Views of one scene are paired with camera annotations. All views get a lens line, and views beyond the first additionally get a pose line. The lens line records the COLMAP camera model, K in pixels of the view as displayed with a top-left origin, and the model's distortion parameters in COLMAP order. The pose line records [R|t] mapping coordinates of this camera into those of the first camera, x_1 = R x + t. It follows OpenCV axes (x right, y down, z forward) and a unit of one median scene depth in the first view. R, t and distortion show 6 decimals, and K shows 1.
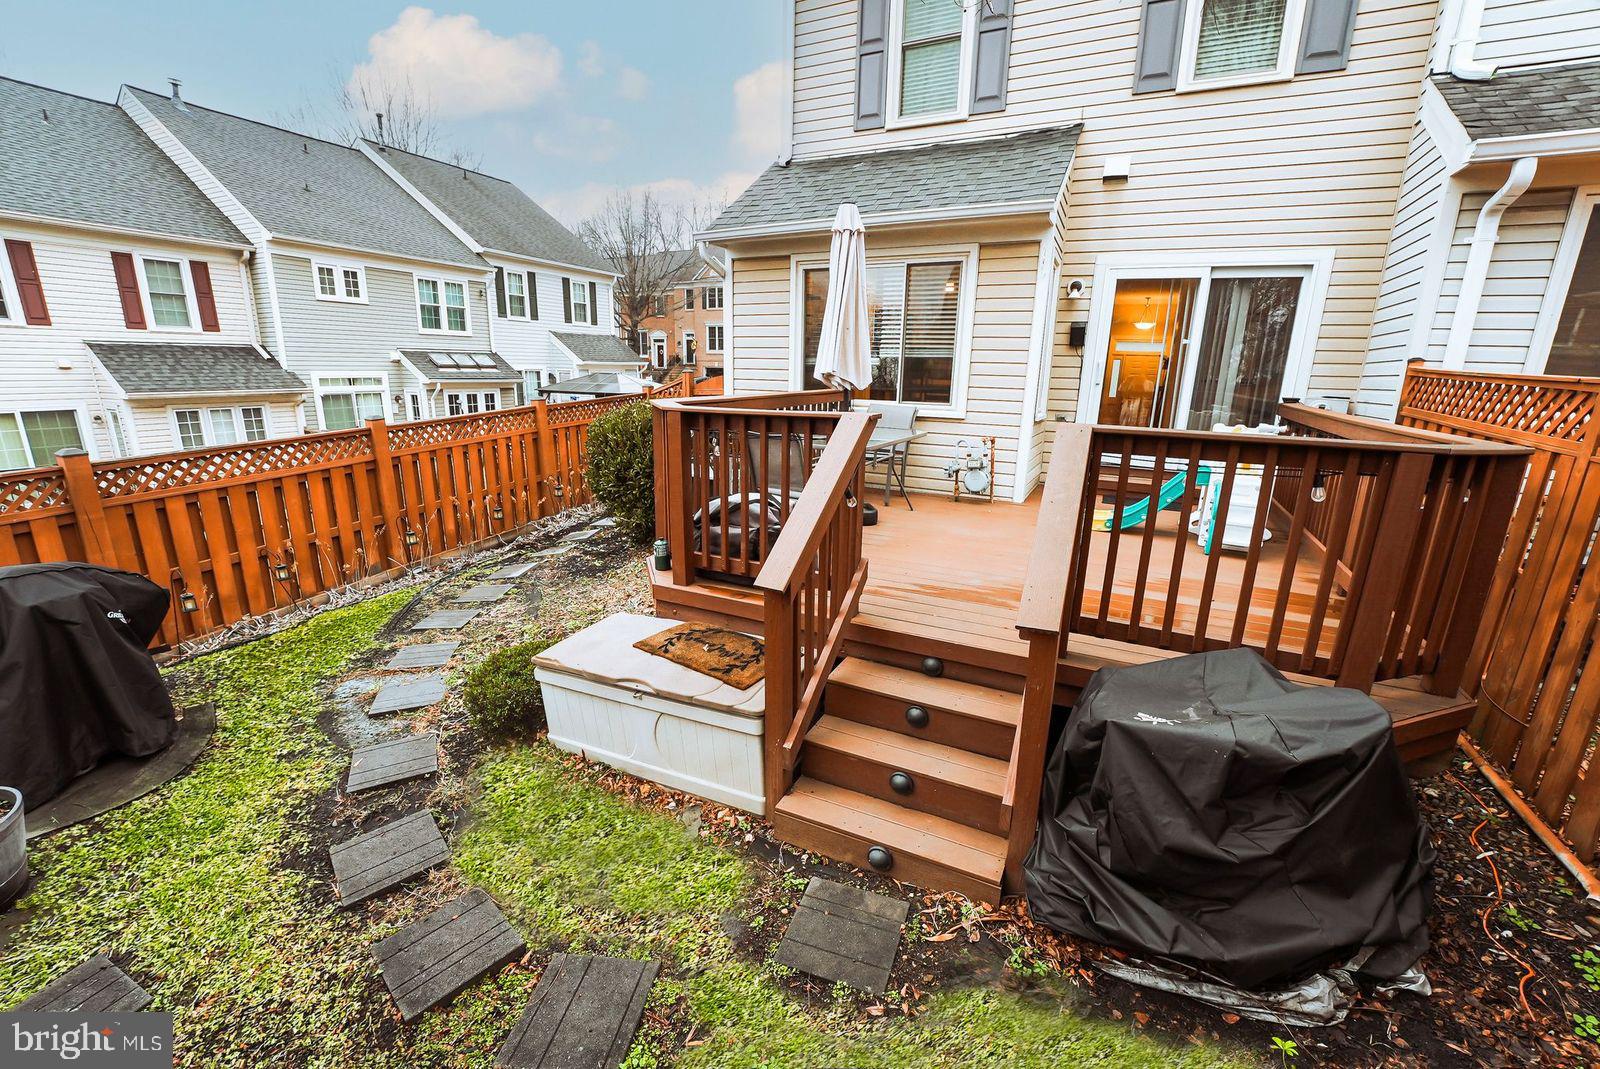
lens RADIAL K [[652.9, 0, 799.6], [0, 652.9, 539.5], [0, 0, 1]] dist [-0.030979, 0.003609]
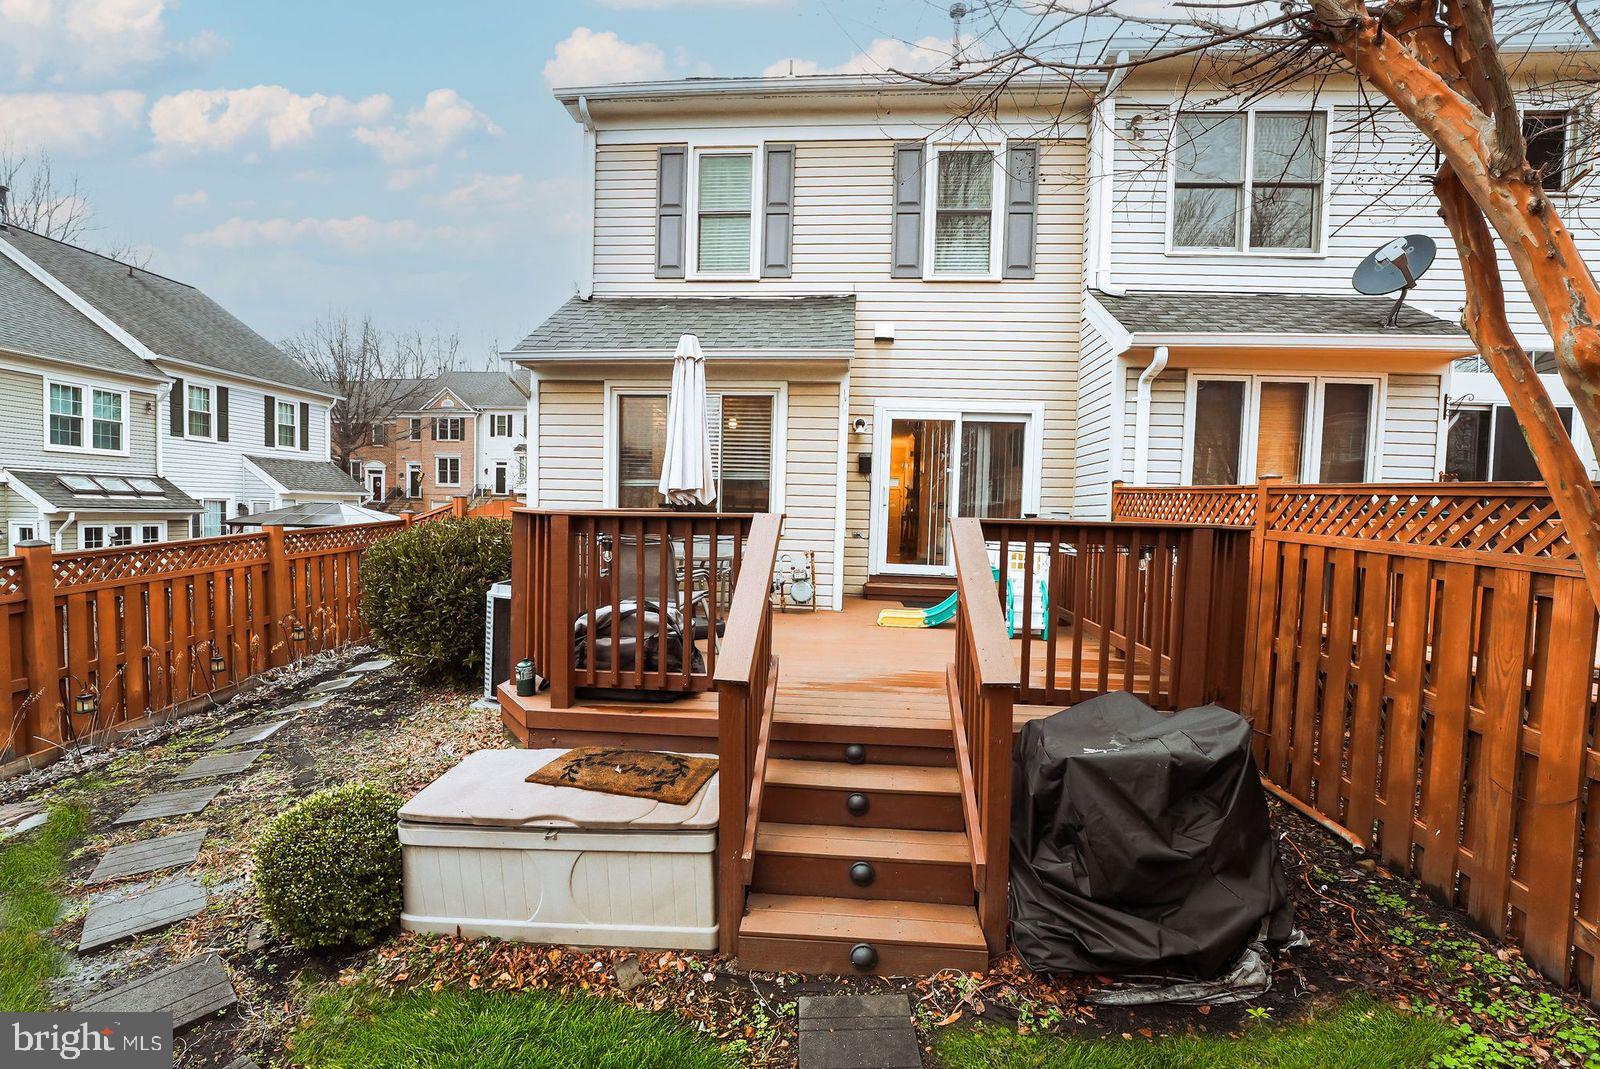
lens RADIAL K [[652.9, 0, 801.3], [0, 652.9, 540.2], [0, 0, 1]] dist [-0.030979, 0.003609]
pose [[0.925780, -0.014475, 0.377784, -0.149492], [0.090469, 0.978716, -0.184200, 0.027357], [-0.367078, 0.204706, 0.907386, 0.020901]]
